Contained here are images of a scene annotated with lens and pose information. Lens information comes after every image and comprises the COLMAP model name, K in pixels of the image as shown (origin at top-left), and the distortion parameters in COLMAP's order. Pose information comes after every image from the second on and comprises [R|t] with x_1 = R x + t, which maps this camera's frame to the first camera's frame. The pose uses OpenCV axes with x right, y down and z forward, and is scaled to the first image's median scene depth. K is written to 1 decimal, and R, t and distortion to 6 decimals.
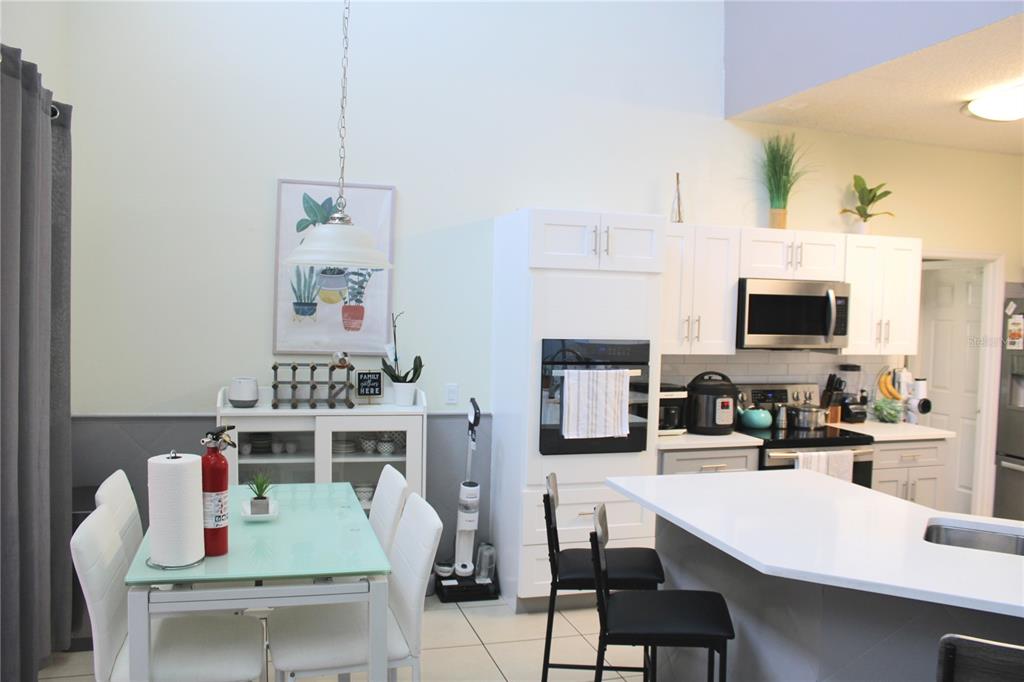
lens RADIAL K [[854.2, 0, 515.3], [0, 854.2, 340.1], [0, 0, 1]] dist [-0.157388, 0.131243]
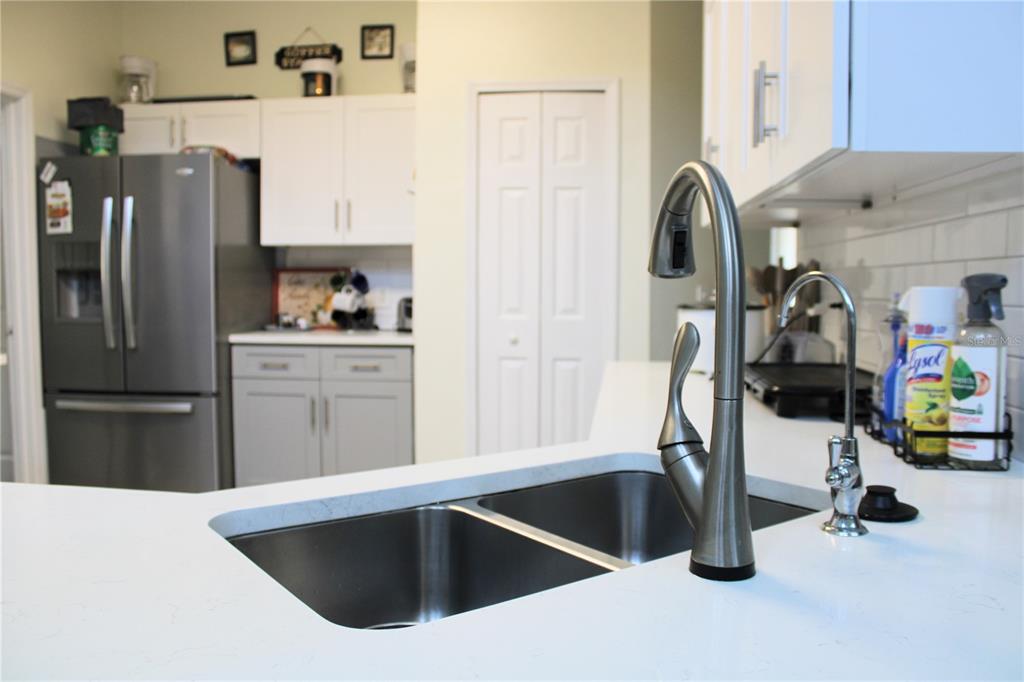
lens RADIAL K [[854.2, 0, 506.4], [0, 854.2, 347.0], [0, 0, 1]] dist [-0.157388, 0.131243]
pose [[0.406187, -0.091272, 0.909220, 0.158355], [0.042614, 0.995809, 0.080927, 0.076795], [-0.912796, 0.005874, 0.408374, 0.457078]]
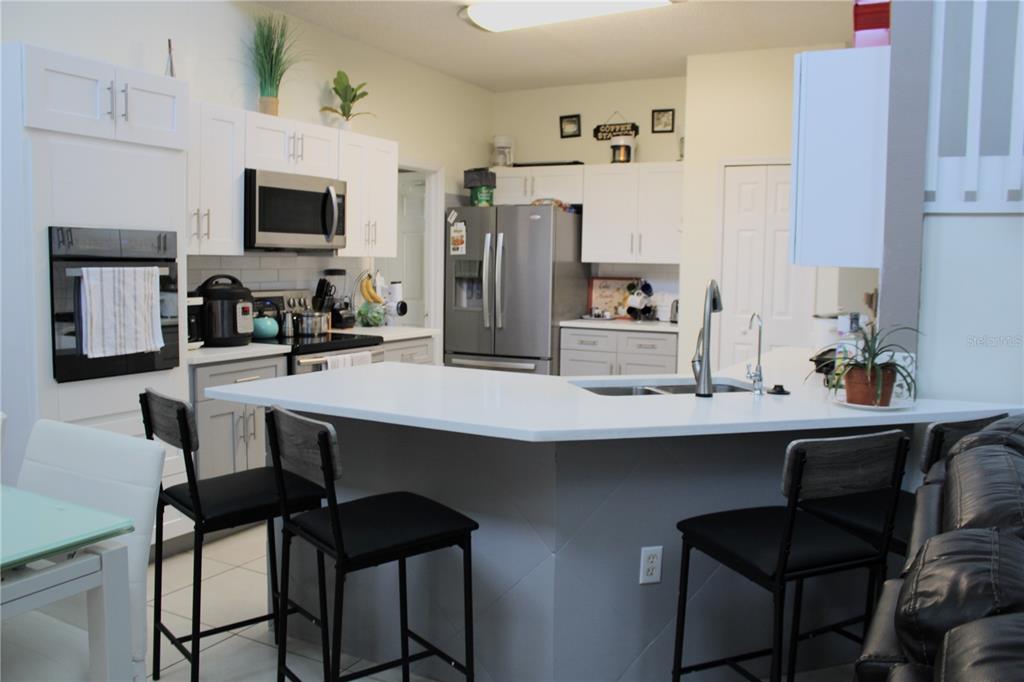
lens RADIAL K [[854.2, 0, 513.7], [0, 854.2, 343.9], [0, 0, 1]] dist [-0.157388, 0.131243]
pose [[0.700129, -0.079087, 0.709623, -0.173588], [0.031438, 0.996297, 0.080020, 0.048399], [-0.713324, -0.033715, 0.700023, 0.182369]]
